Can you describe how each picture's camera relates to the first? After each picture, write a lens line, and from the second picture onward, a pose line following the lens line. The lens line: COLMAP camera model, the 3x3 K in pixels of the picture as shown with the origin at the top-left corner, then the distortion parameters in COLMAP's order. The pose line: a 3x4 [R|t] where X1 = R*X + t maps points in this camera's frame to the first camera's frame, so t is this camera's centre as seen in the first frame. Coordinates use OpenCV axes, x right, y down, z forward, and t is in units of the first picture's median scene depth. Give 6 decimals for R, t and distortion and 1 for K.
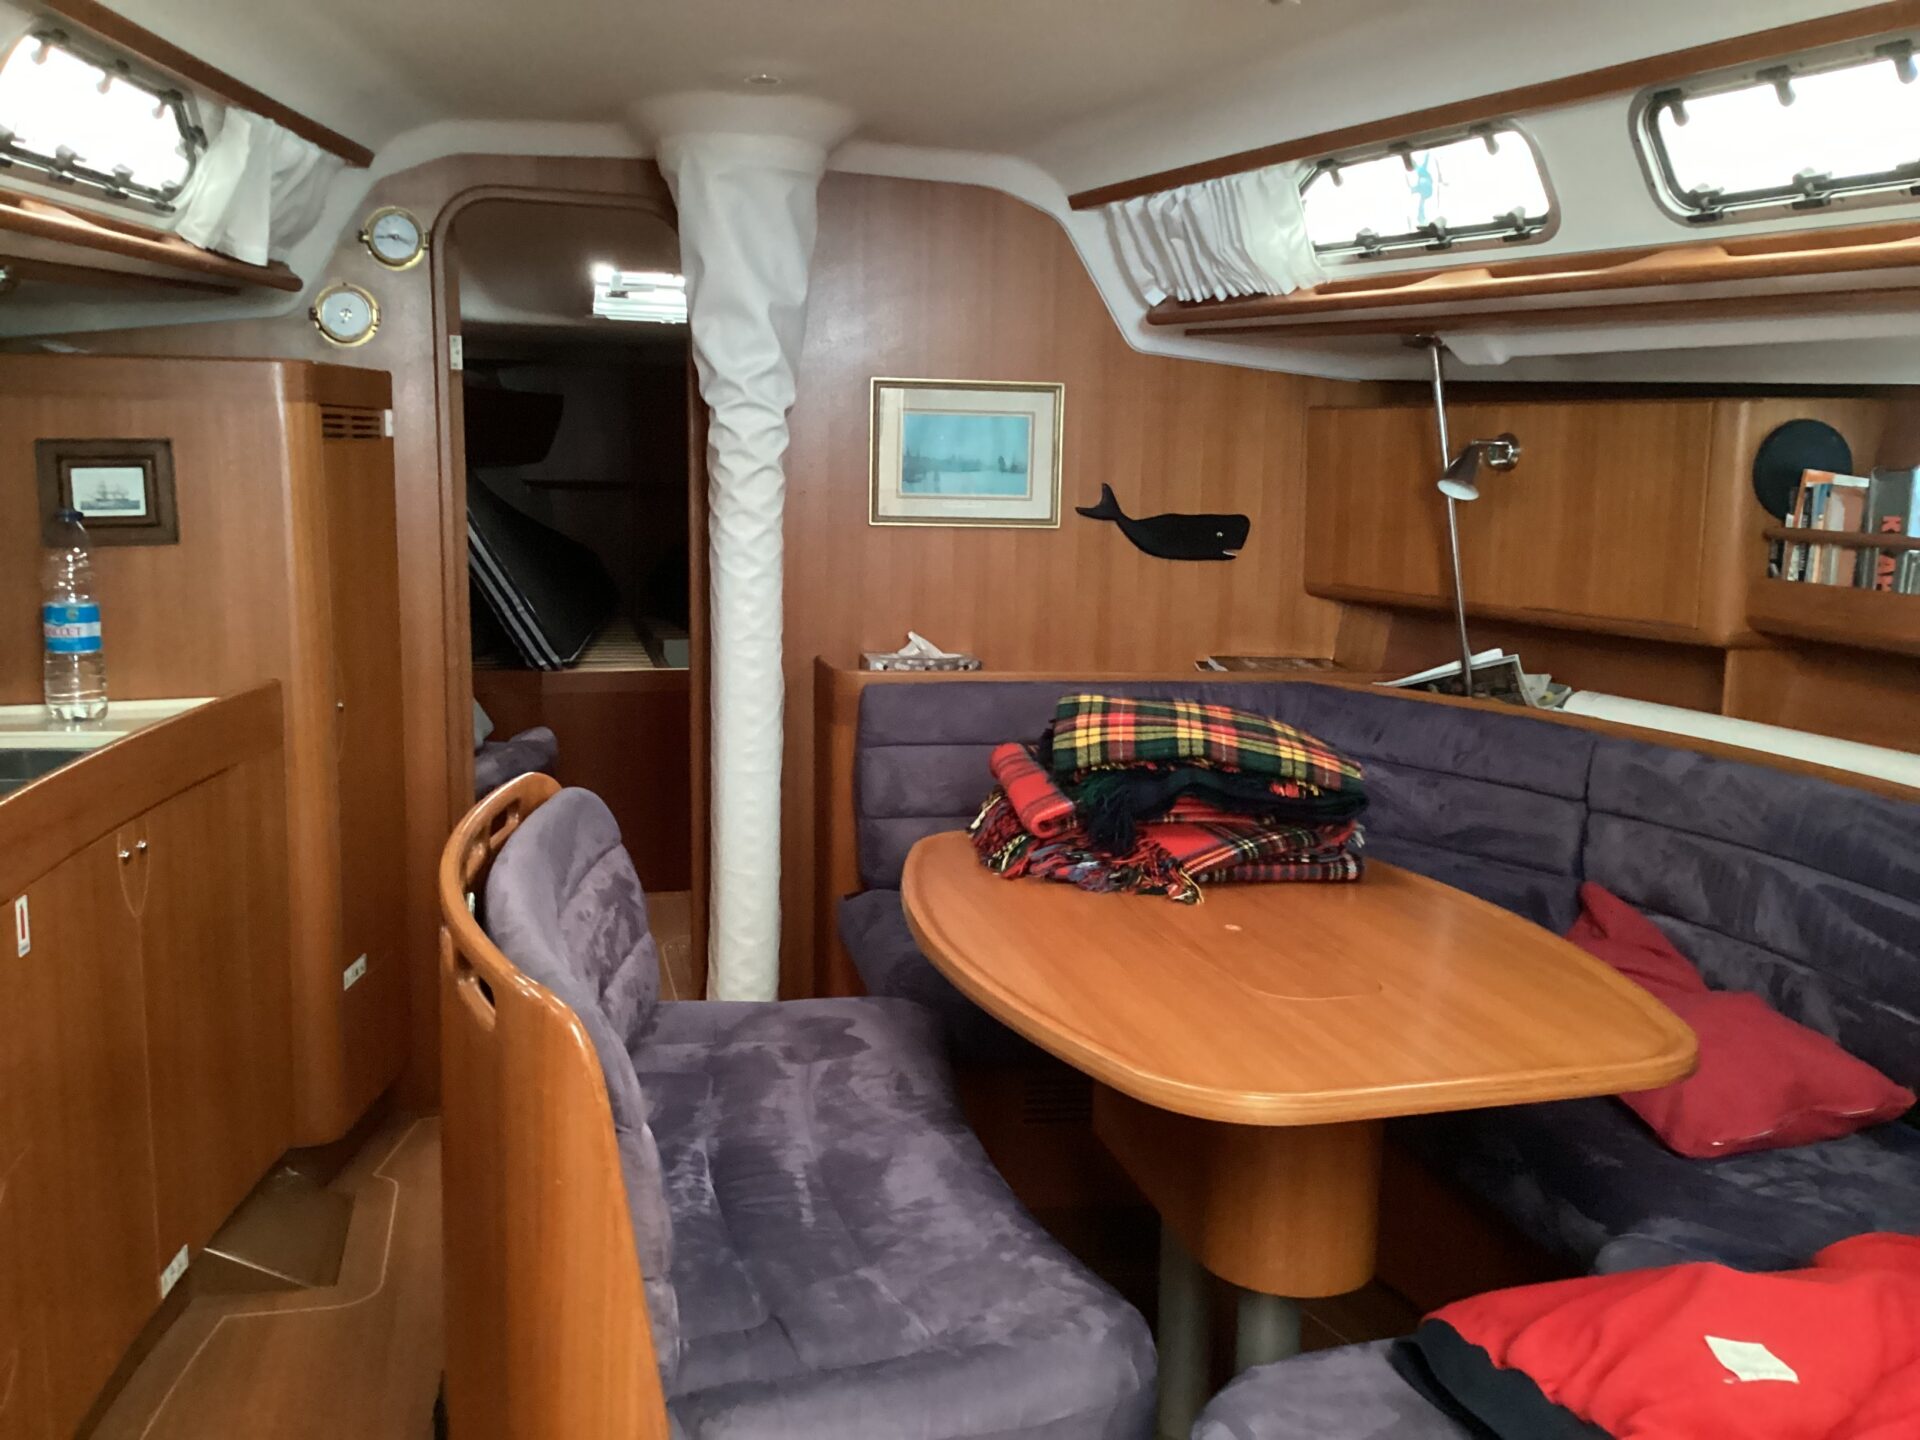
lens RADIAL K [[1768.0, 0, 959.5], [0, 1768.0, 723.2], [0, 0, 1]] dist [0.113984, -0.215998]
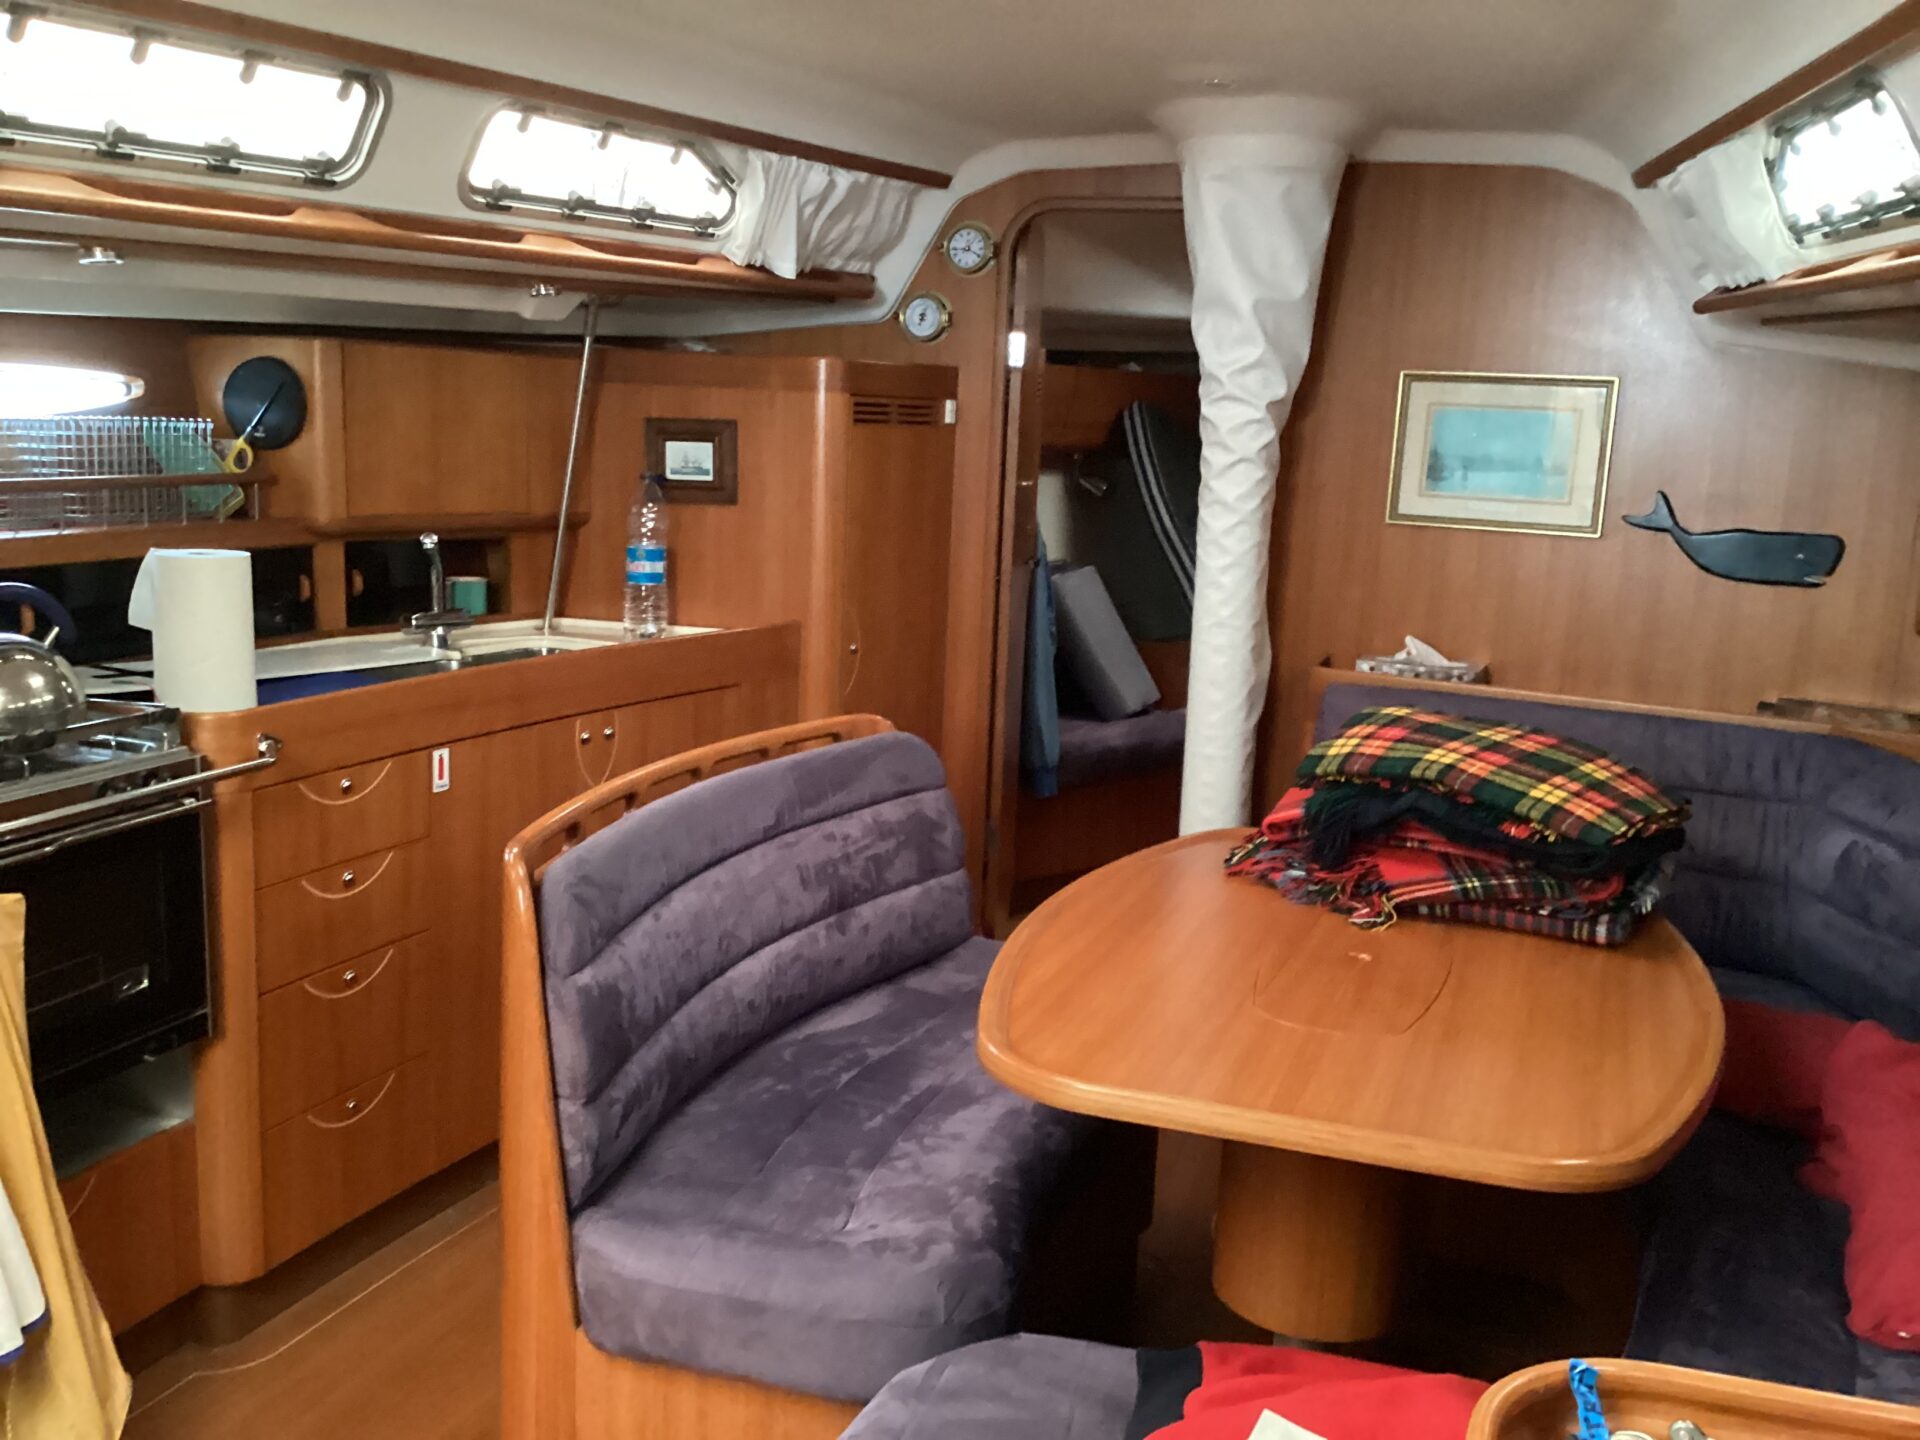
lens RADIAL K [[1775.4, 0, 960.1], [0, 1775.4, 761.2], [0, 0, 1]] dist [0.046605, -0.019551]
pose [[0.809342, 0.131788, -0.572361, 0.414596], [-0.118348, 0.991106, 0.060855, -0.016745], [0.575291, 0.018485, 0.817740, 0.078974]]
